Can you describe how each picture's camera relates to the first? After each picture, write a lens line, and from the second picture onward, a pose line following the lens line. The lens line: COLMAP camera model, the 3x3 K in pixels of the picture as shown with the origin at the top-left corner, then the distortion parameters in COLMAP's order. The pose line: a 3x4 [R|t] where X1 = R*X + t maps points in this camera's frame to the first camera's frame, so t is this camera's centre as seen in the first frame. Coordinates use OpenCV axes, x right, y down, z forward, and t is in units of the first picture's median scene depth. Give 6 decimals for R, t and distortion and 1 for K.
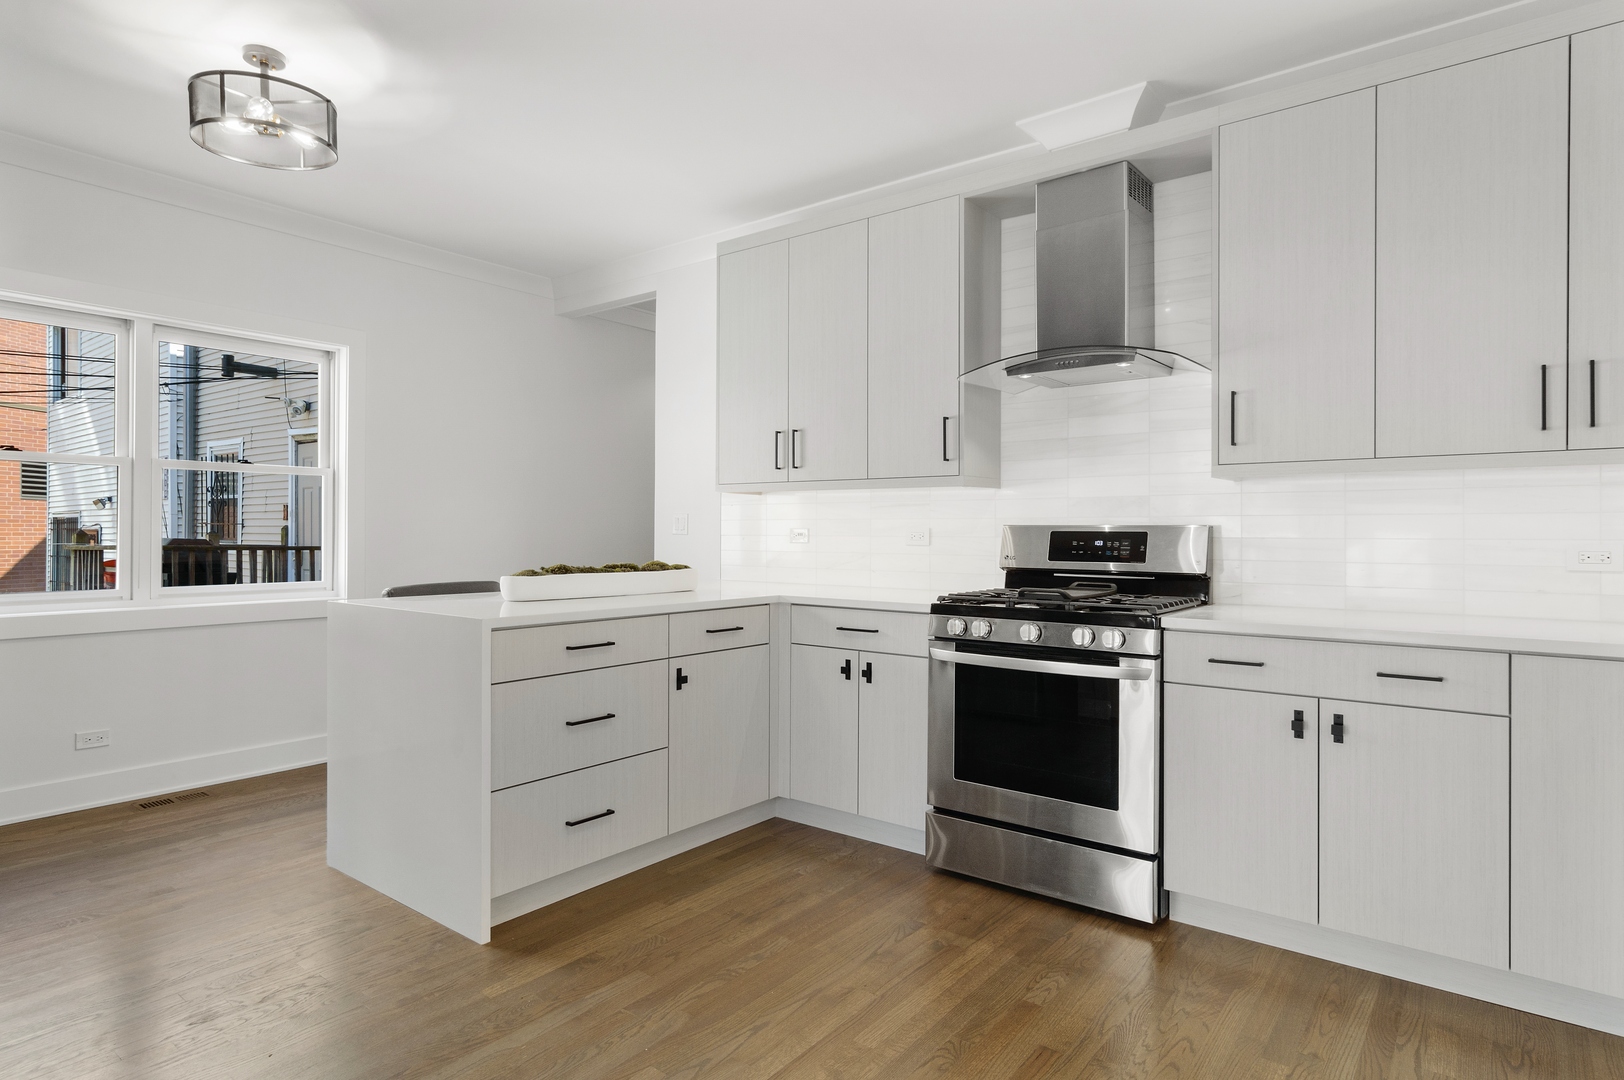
lens RADIAL K [[893.4, 0, 812.0], [0, 893.4, 540.0], [0, 0, 1]] dist [0.000195, 0.002746]
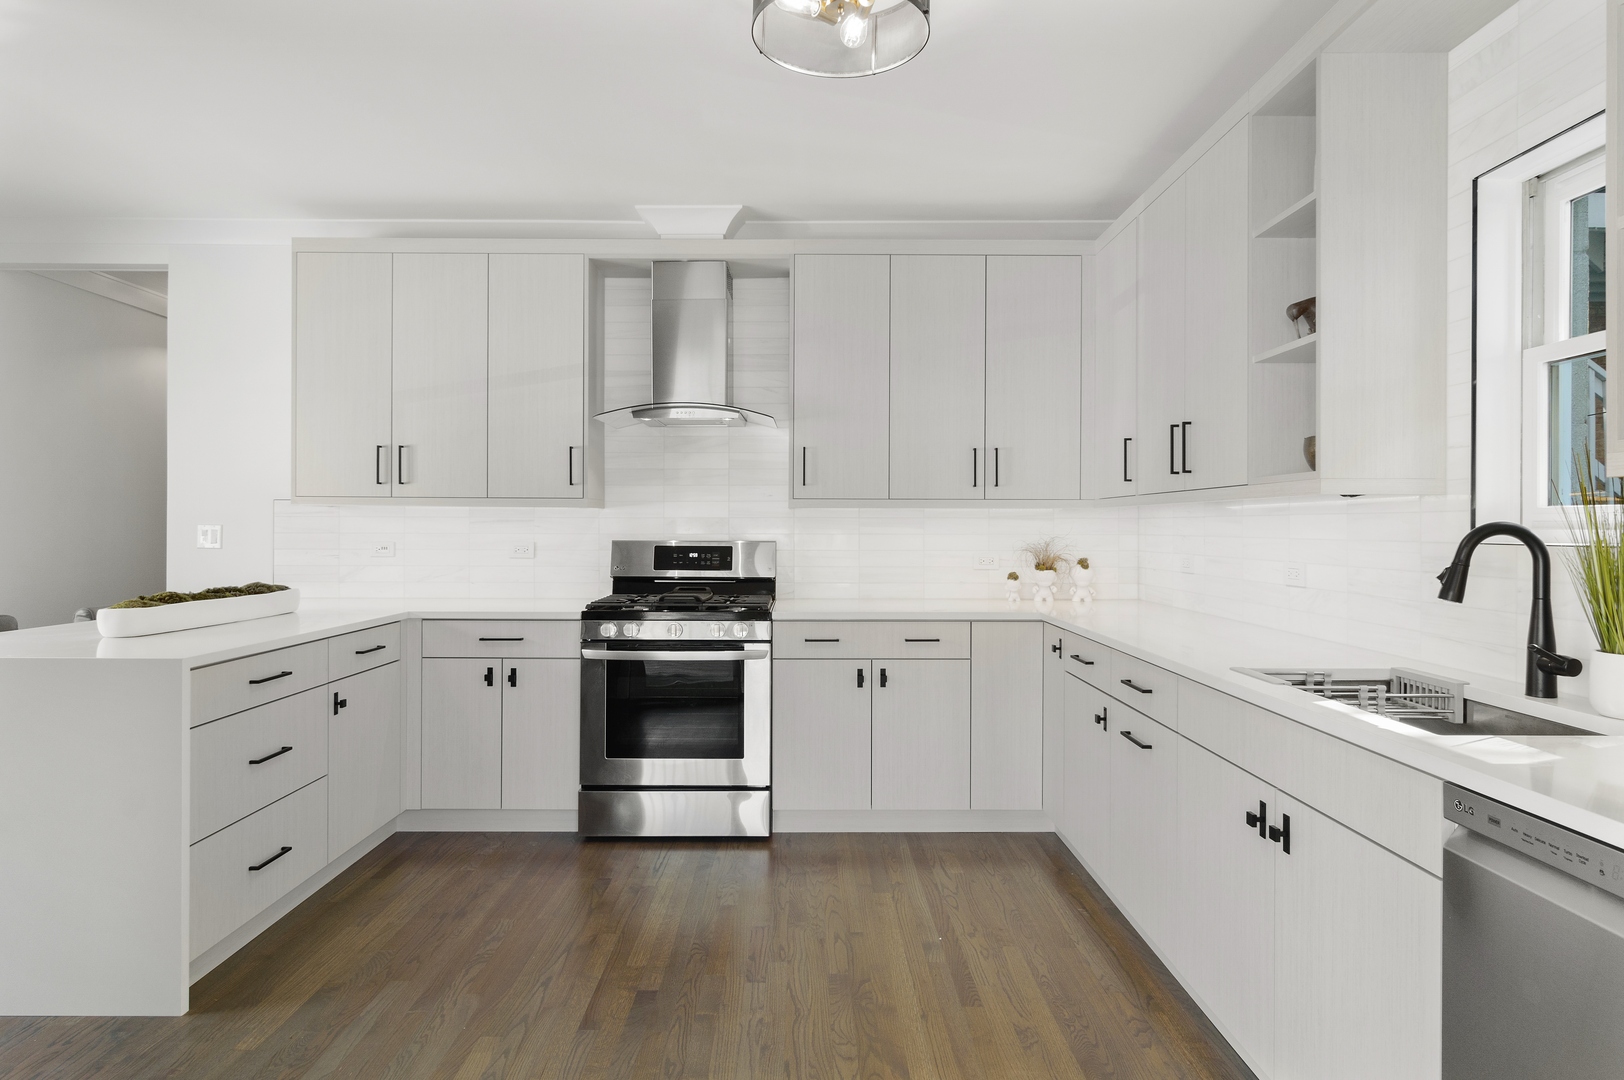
lens RADIAL K [[893.4, 0, 812.0], [0, 893.4, 540.0], [0, 0, 1]] dist [0.000195, 0.002746]
pose [[0.781762, -0.008900, 0.623514, -0.361769], [0.004315, 0.999951, 0.008863, -0.030737], [-0.623563, -0.004238, 0.781762, -0.092512]]
